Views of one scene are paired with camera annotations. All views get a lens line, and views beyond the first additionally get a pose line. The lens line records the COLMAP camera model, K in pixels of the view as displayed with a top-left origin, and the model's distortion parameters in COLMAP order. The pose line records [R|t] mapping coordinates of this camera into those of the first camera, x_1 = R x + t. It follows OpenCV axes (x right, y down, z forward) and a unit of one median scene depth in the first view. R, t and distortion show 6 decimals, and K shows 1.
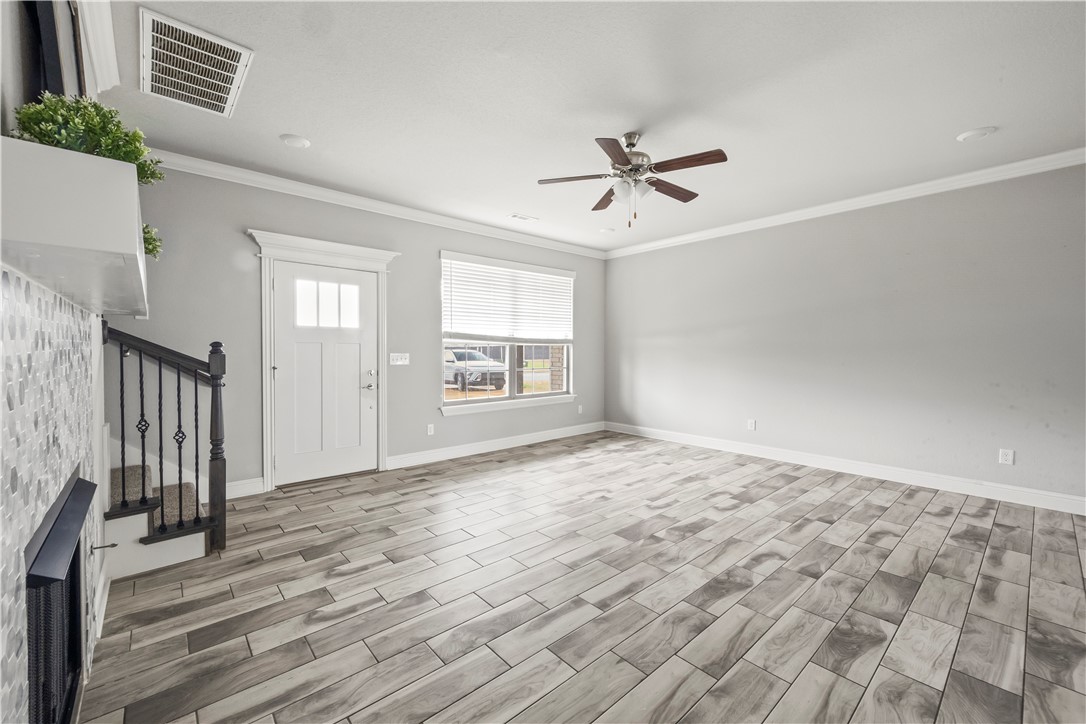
lens RADIAL K [[422.4, 0, 545.1], [0, 422.4, 356.6], [0, 0, 1]] dist [-0.003749, 0.000117]
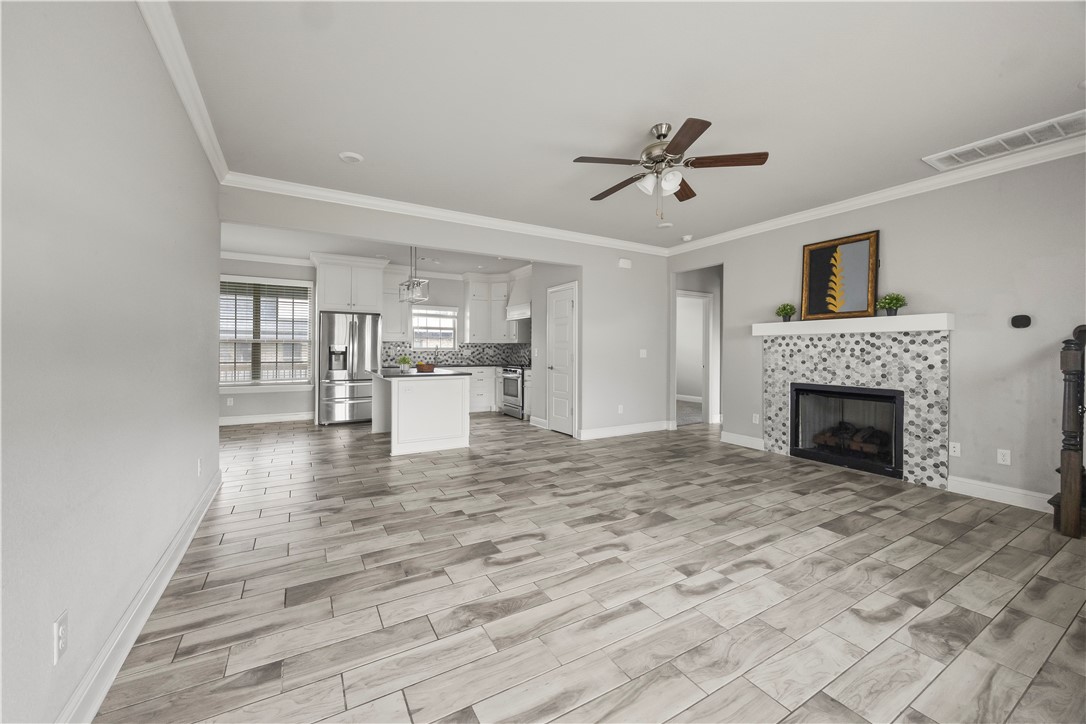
lens RADIAL K [[422.4, 0, 541.6], [0, 422.4, 355.6], [0, 0, 1]] dist [-0.003749, 0.000117]
pose [[-0.981517, -0.006500, 0.191267, 0.273430], [-0.001915, 0.999707, 0.024145, -0.013852], [-0.191368, 0.023332, -0.981241, 1.923439]]
